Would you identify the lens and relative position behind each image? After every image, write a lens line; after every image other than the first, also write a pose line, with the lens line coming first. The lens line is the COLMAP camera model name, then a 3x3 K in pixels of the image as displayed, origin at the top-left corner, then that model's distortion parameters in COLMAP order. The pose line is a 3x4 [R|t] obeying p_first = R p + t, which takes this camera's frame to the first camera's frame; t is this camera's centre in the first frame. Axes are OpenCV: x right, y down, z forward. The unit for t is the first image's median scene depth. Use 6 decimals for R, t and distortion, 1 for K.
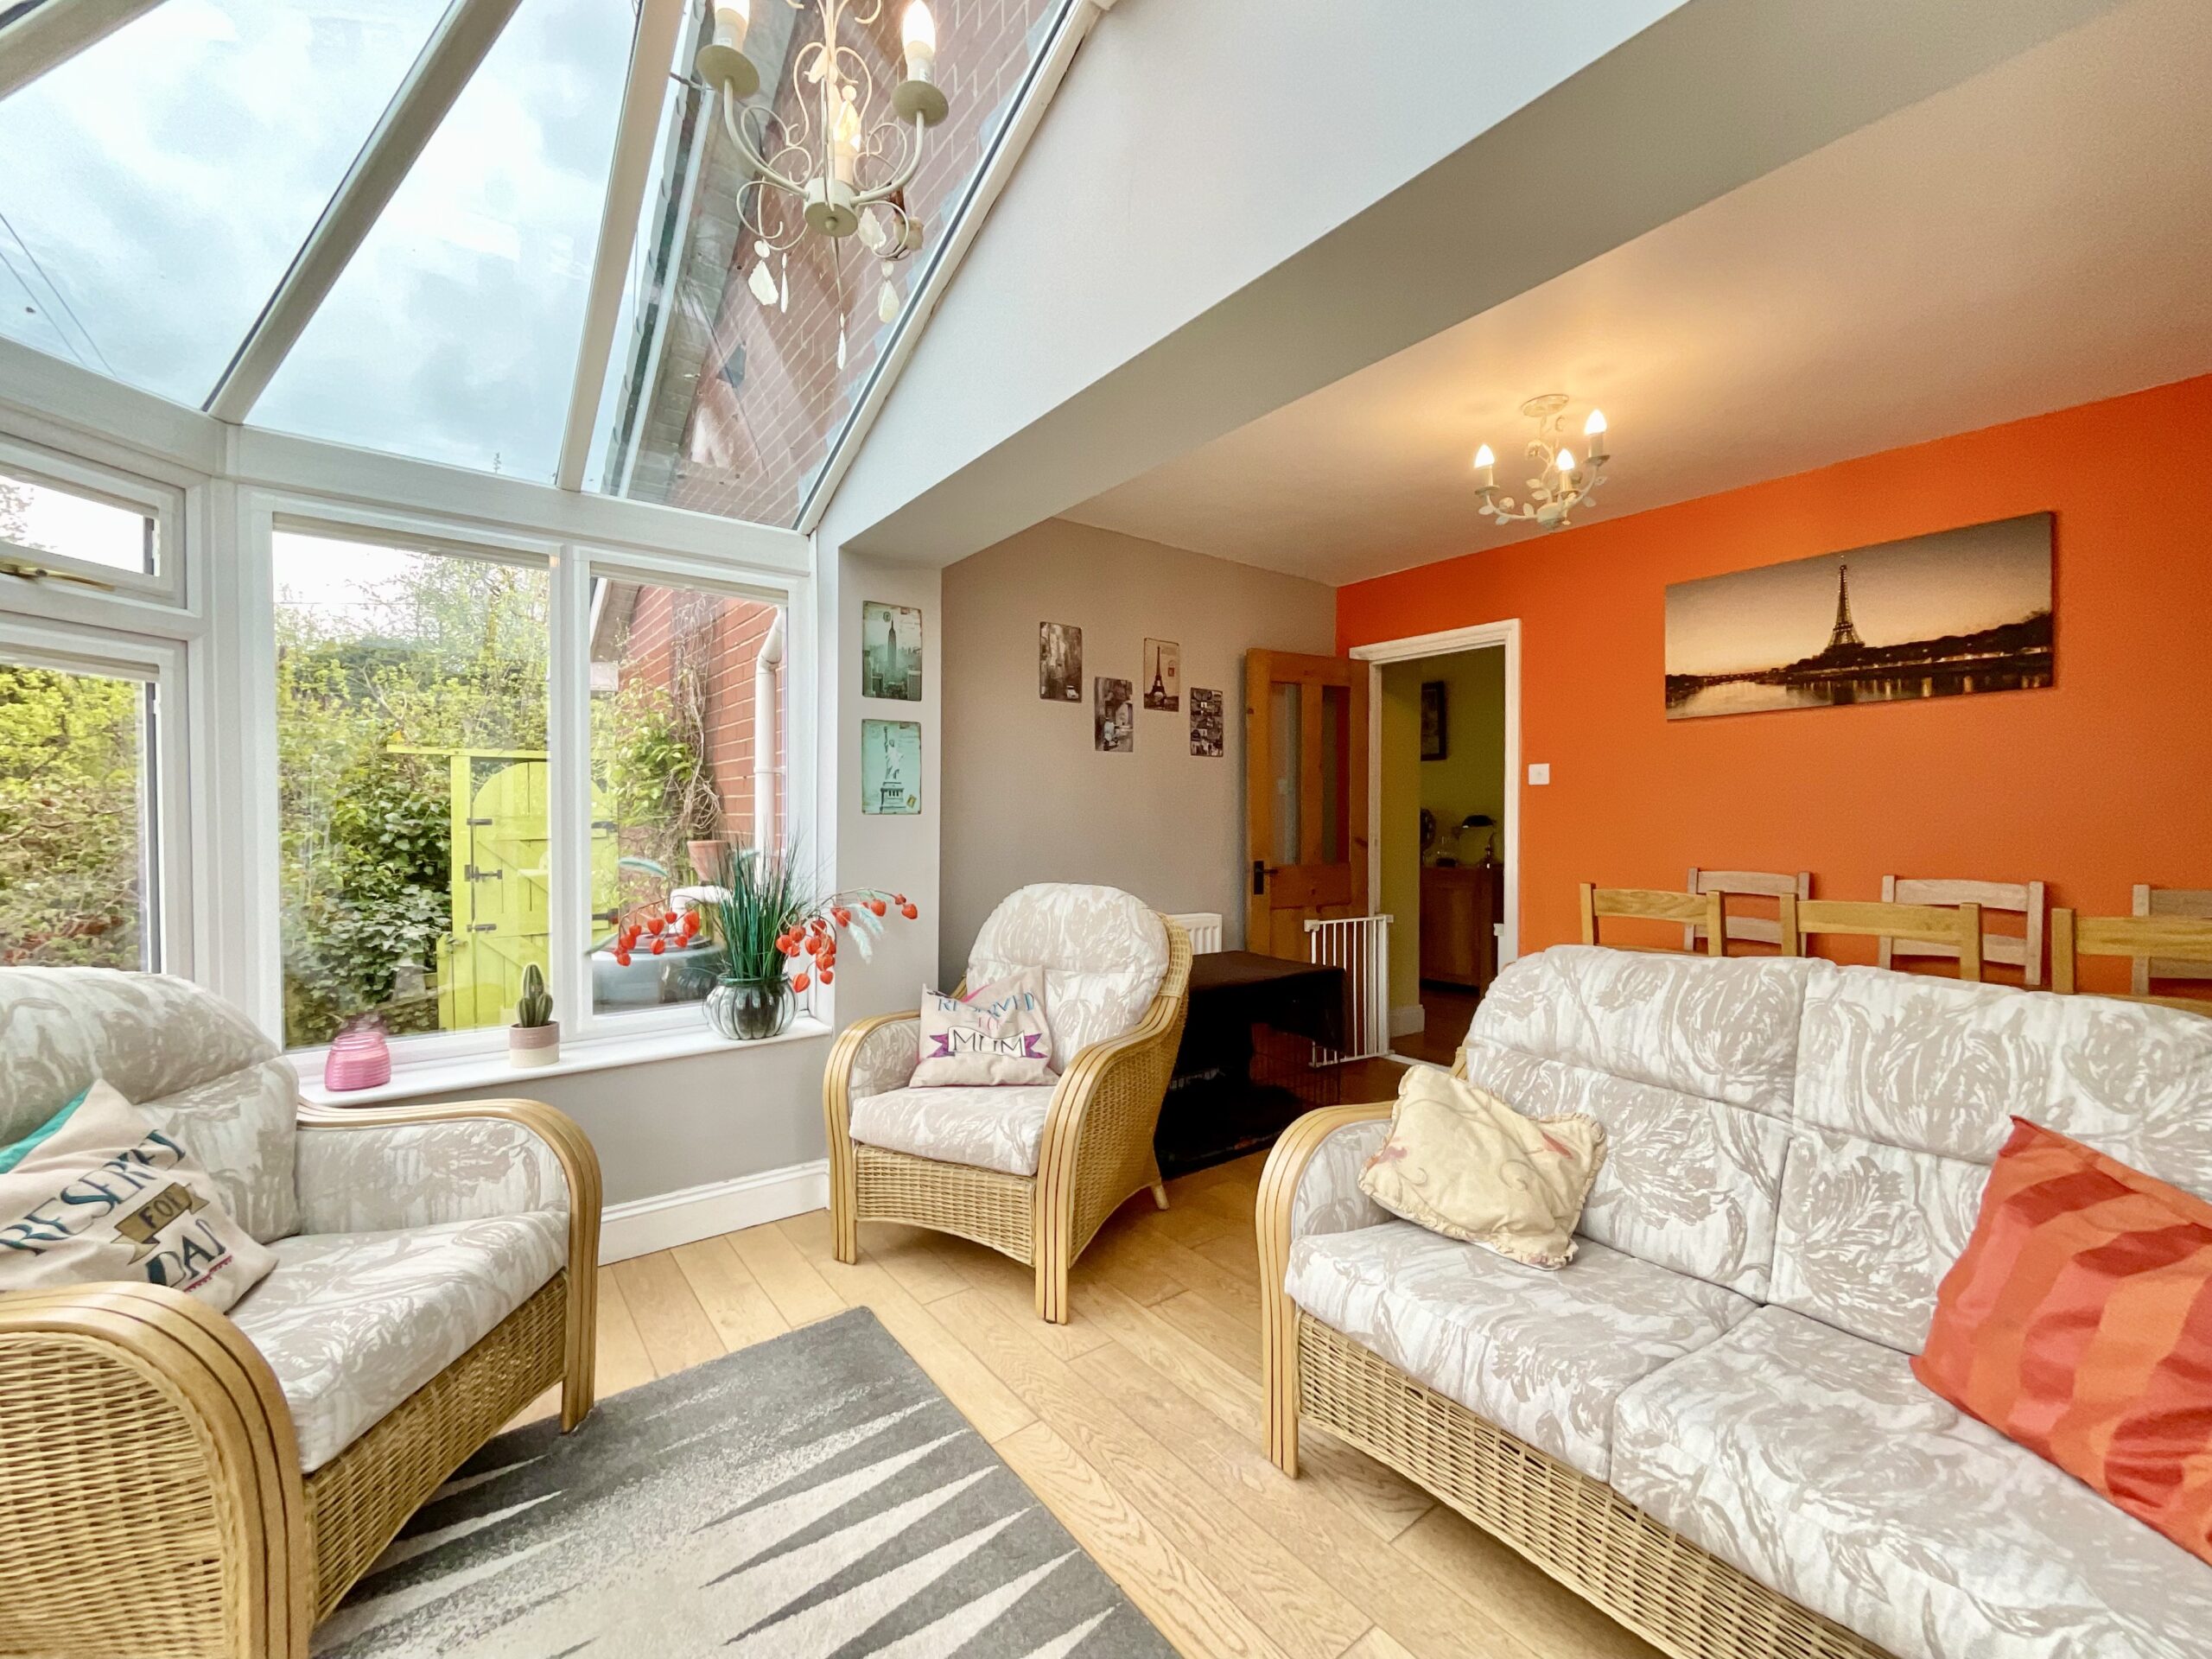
lens RADIAL K [[899.7, 0, 1104.5], [0, 899.7, 824.3], [0, 0, 1]] dist [0.001966, -0.001785]
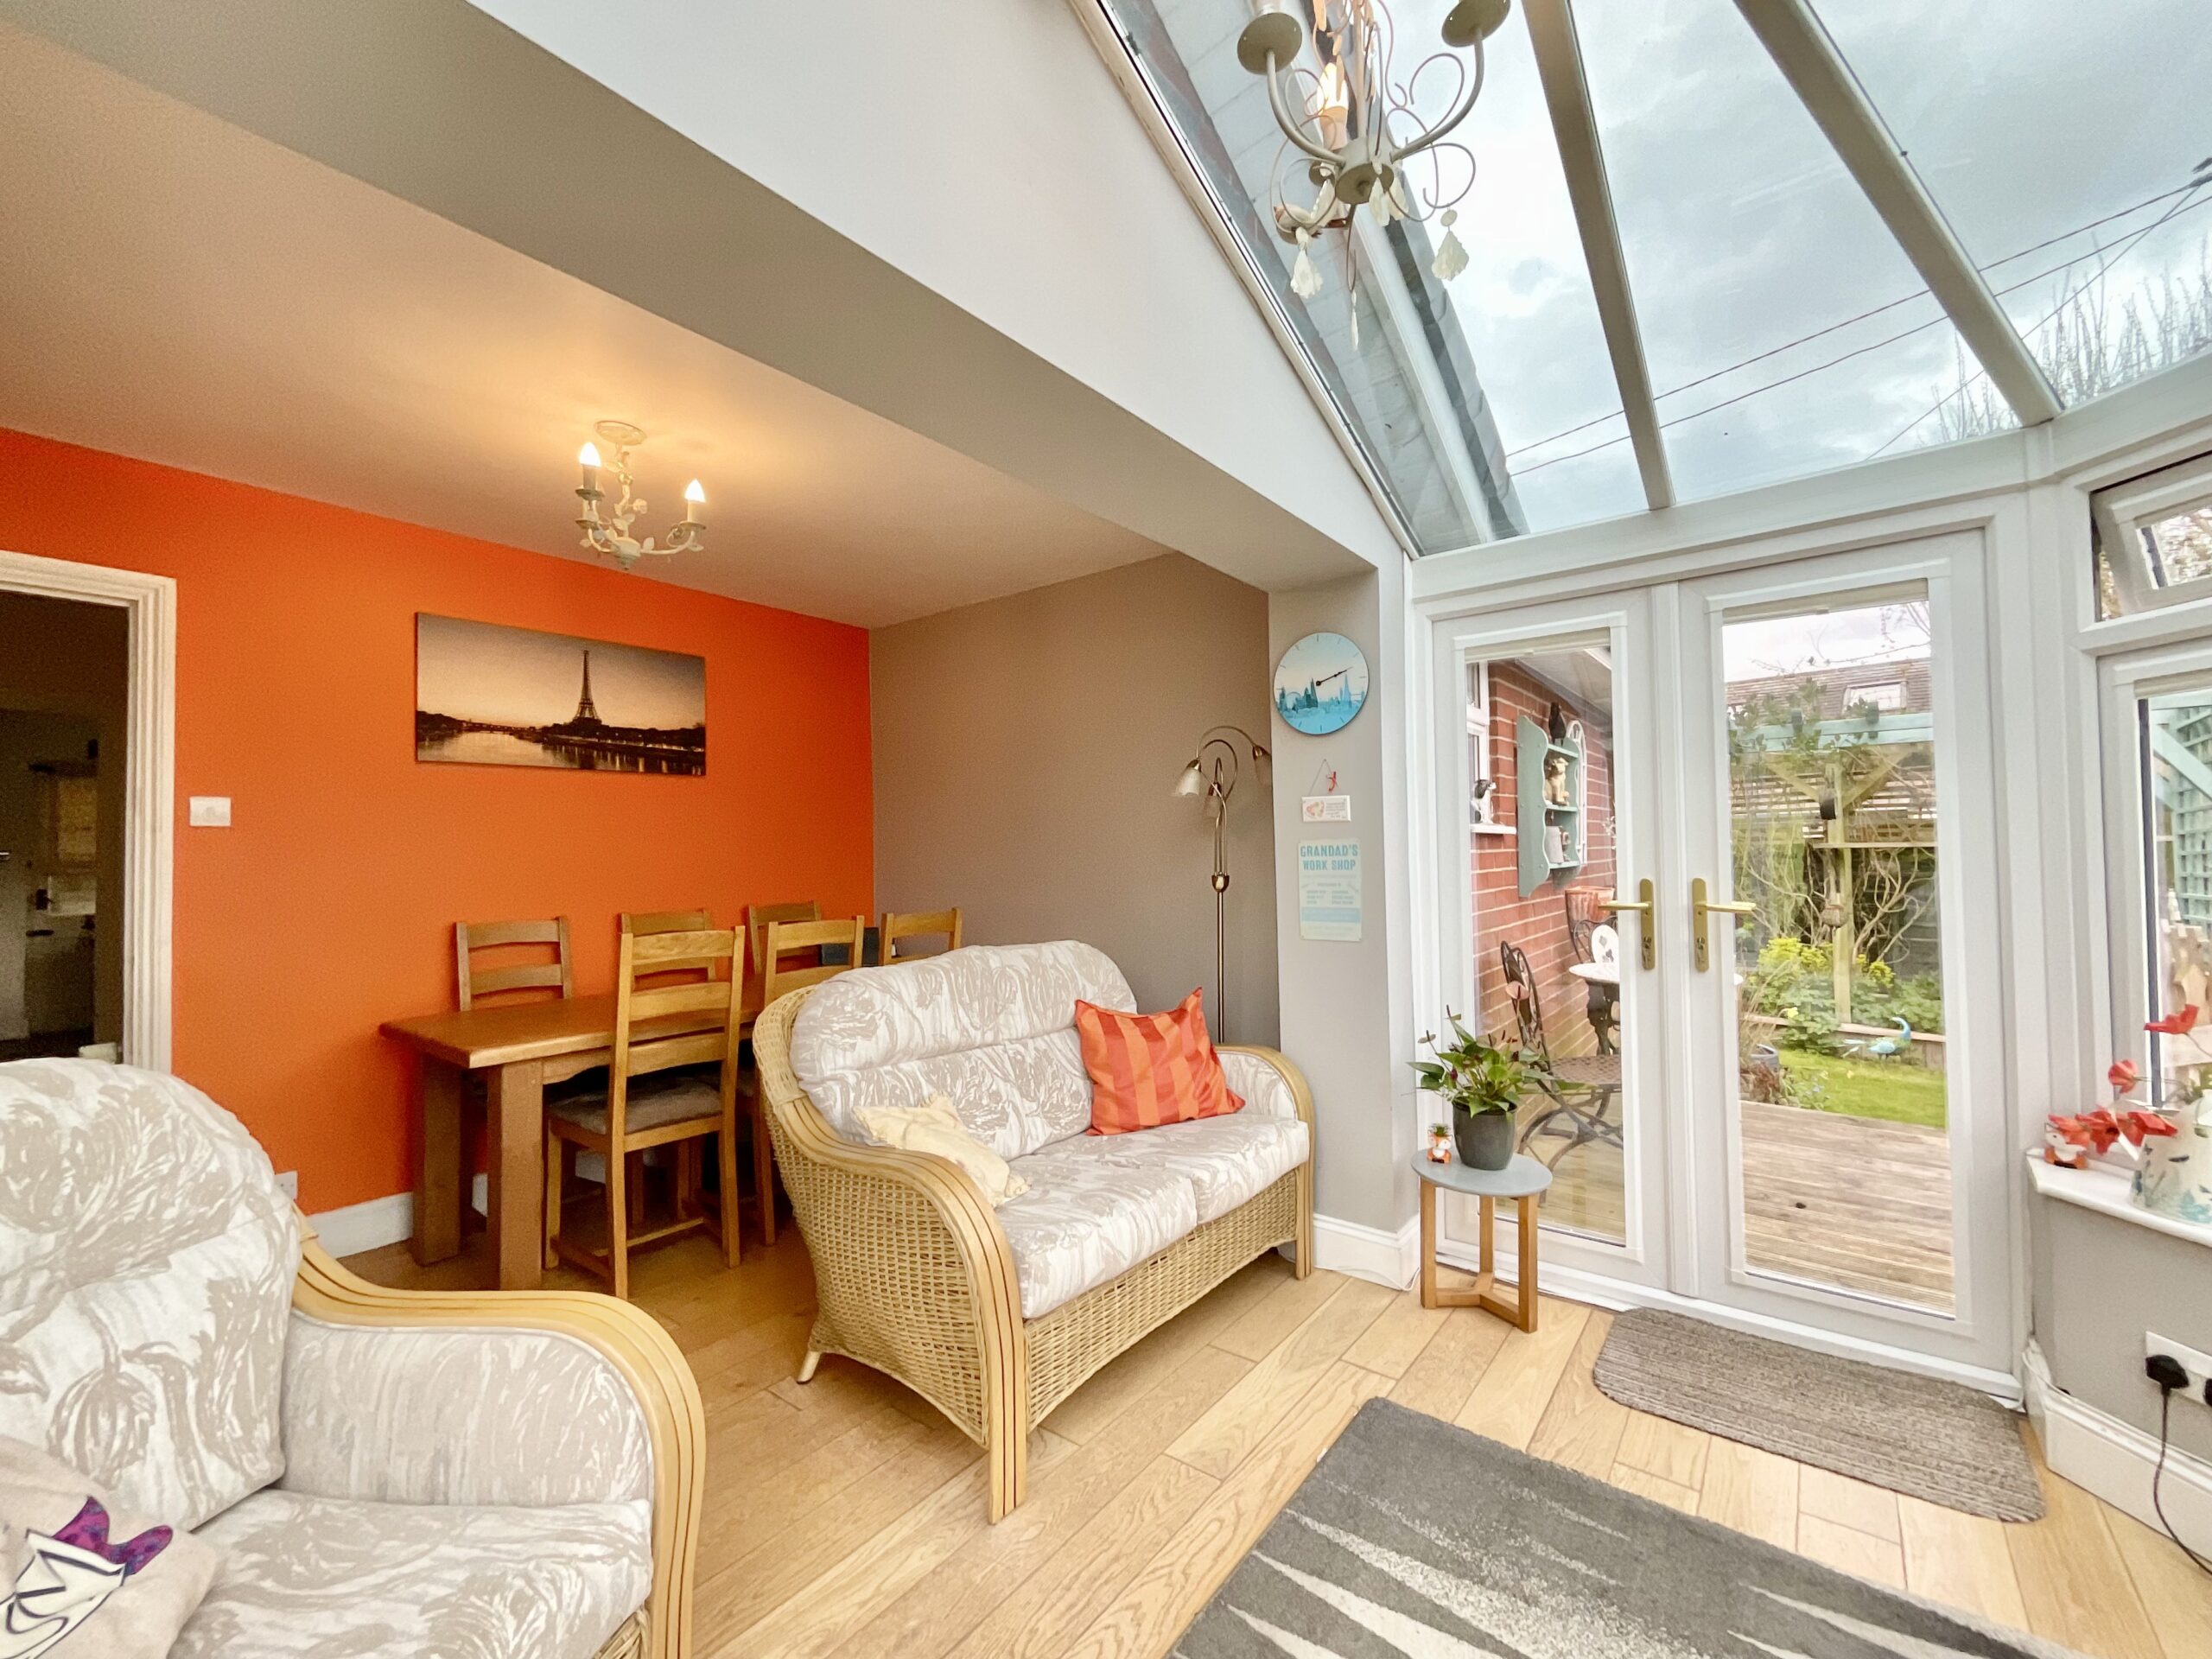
lens RADIAL K [[899.7, 0, 1108.9], [0, 899.7, 833.2], [0, 0, 1]] dist [0.001966, -0.001785]
pose [[-0.247982, 0.032979, 0.968203, -0.586666], [0.025893, 0.999289, -0.027406, -0.002763], [-0.968419, 0.018274, -0.248660, 0.808718]]
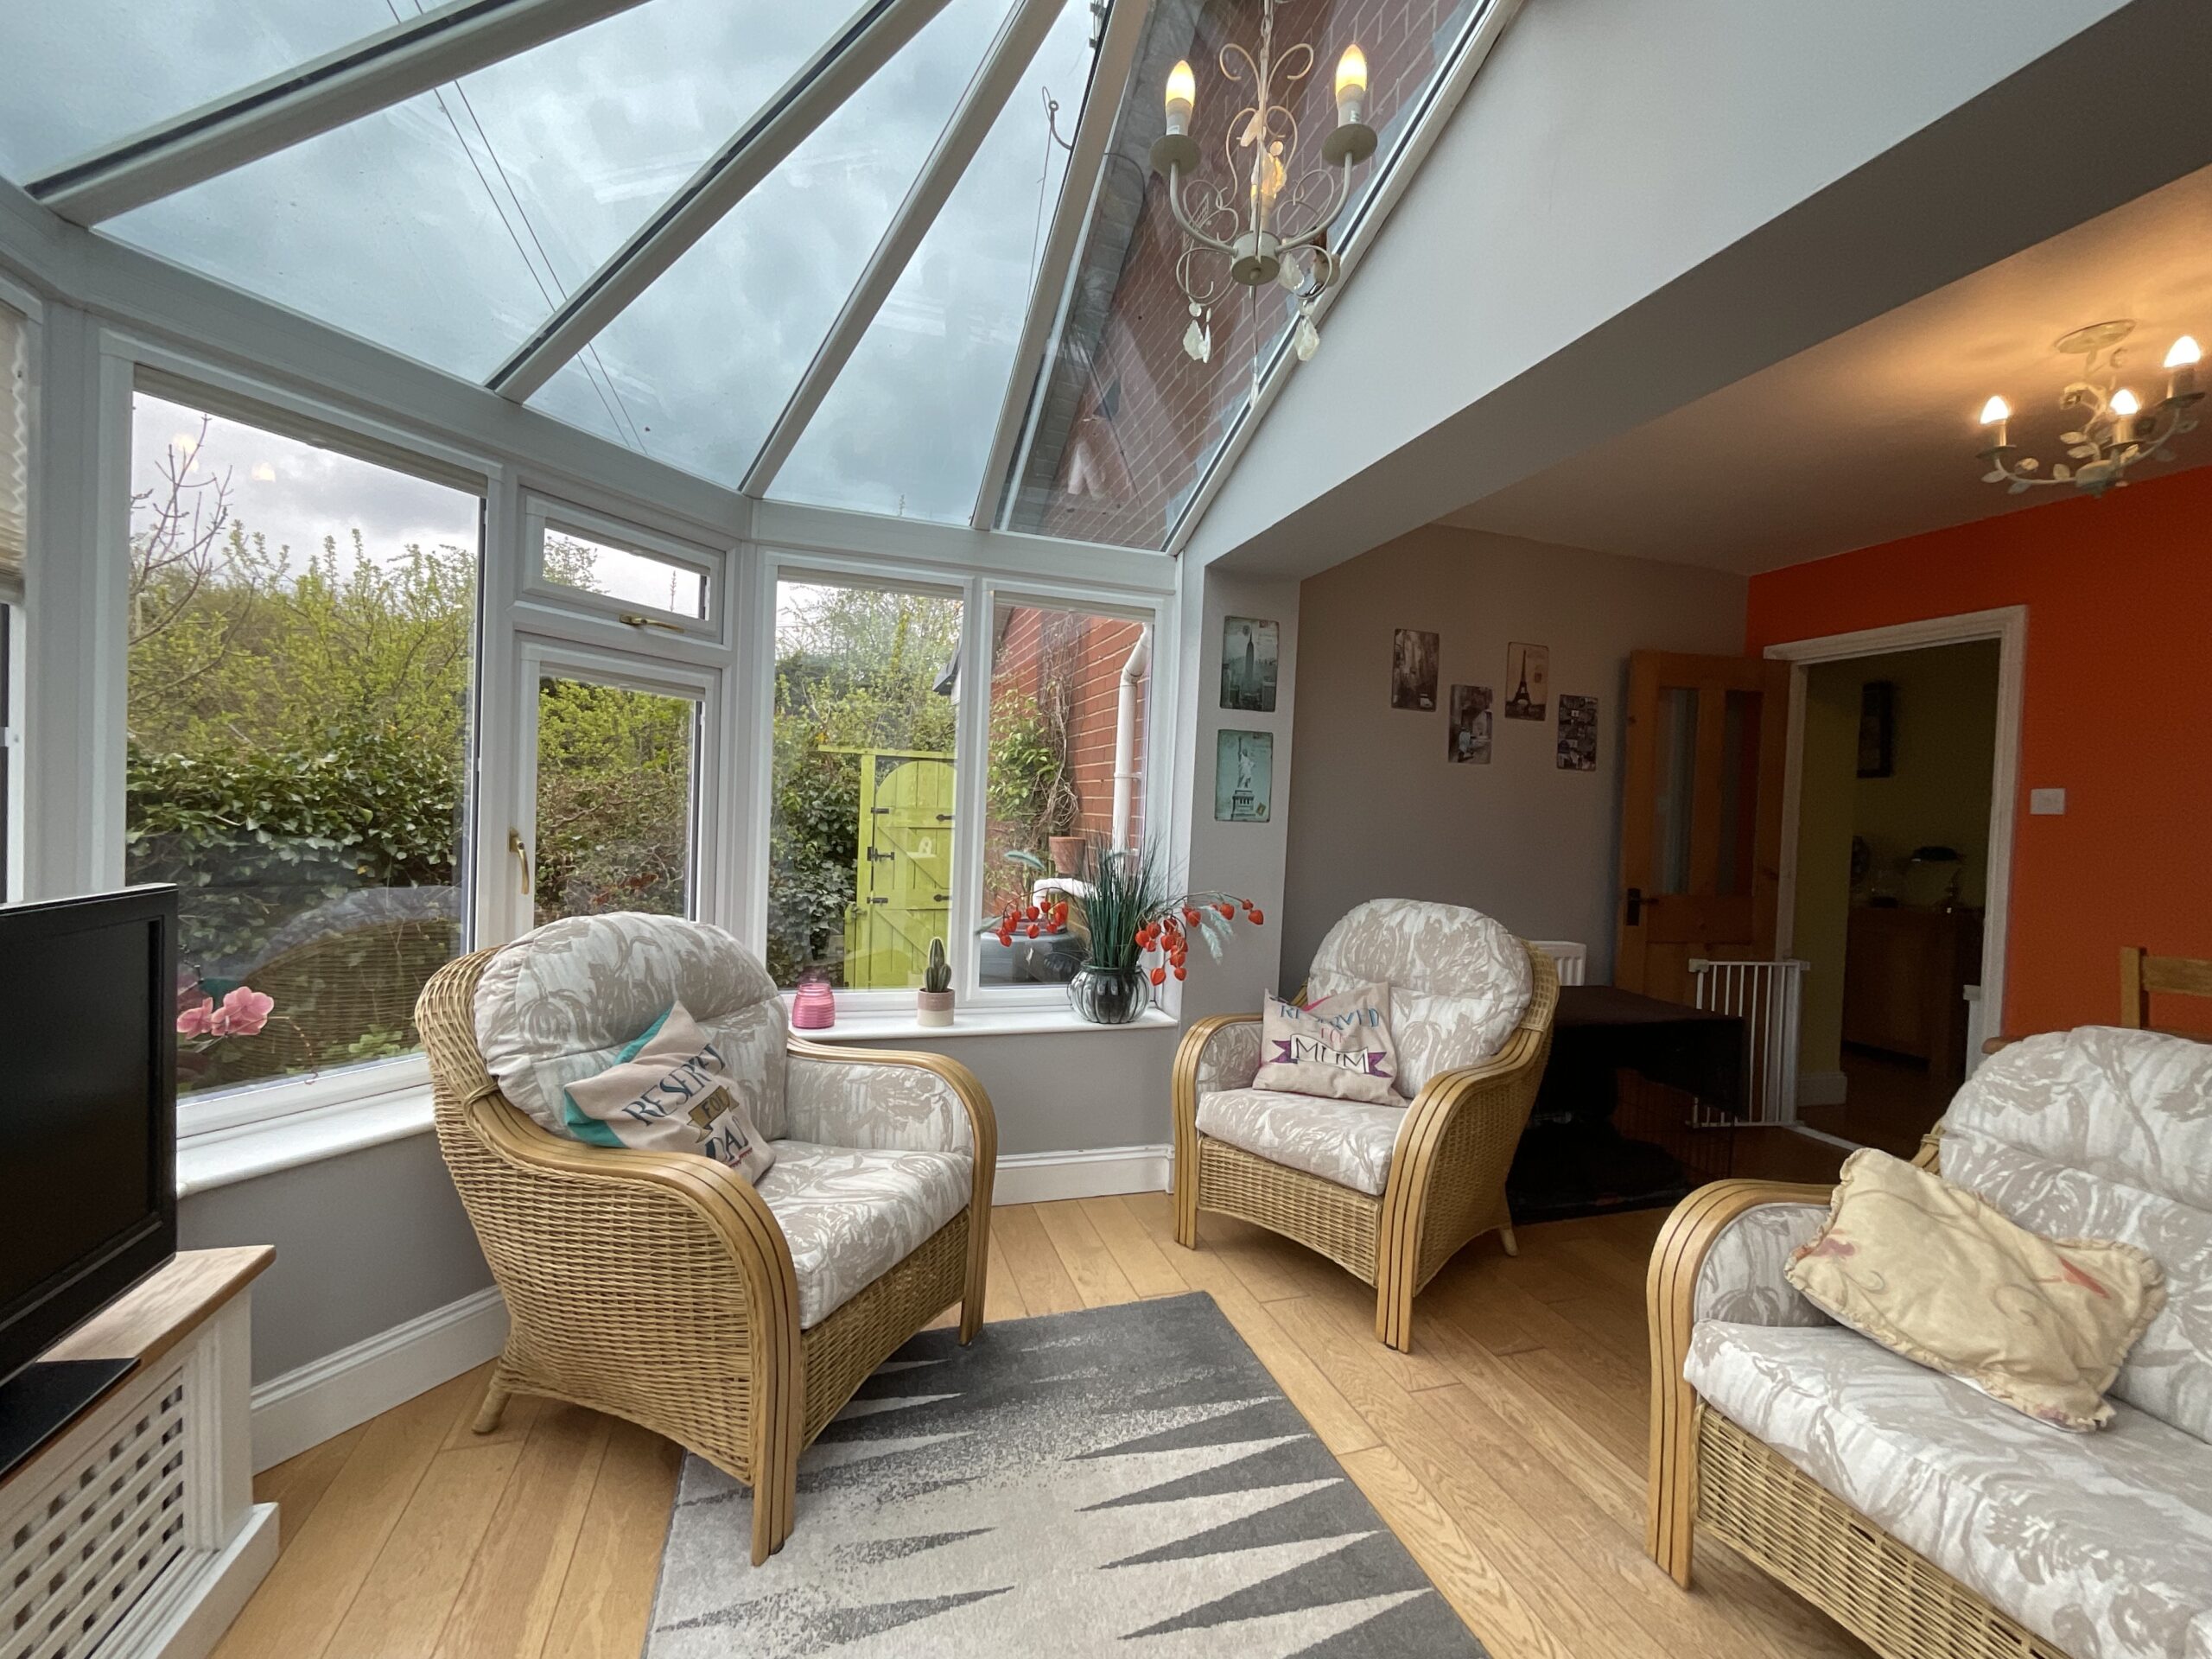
lens RADIAL K [[899.7, 0, 1106.9], [0, 899.7, 825.2], [0, 0, 1]] dist [0.001966, -0.001785]
pose [[0.940458, 0.041520, -0.337363, -0.040993], [-0.042218, 0.999095, 0.005268, -0.006862], [0.337277, 0.009288, 0.941360, -0.028128]]
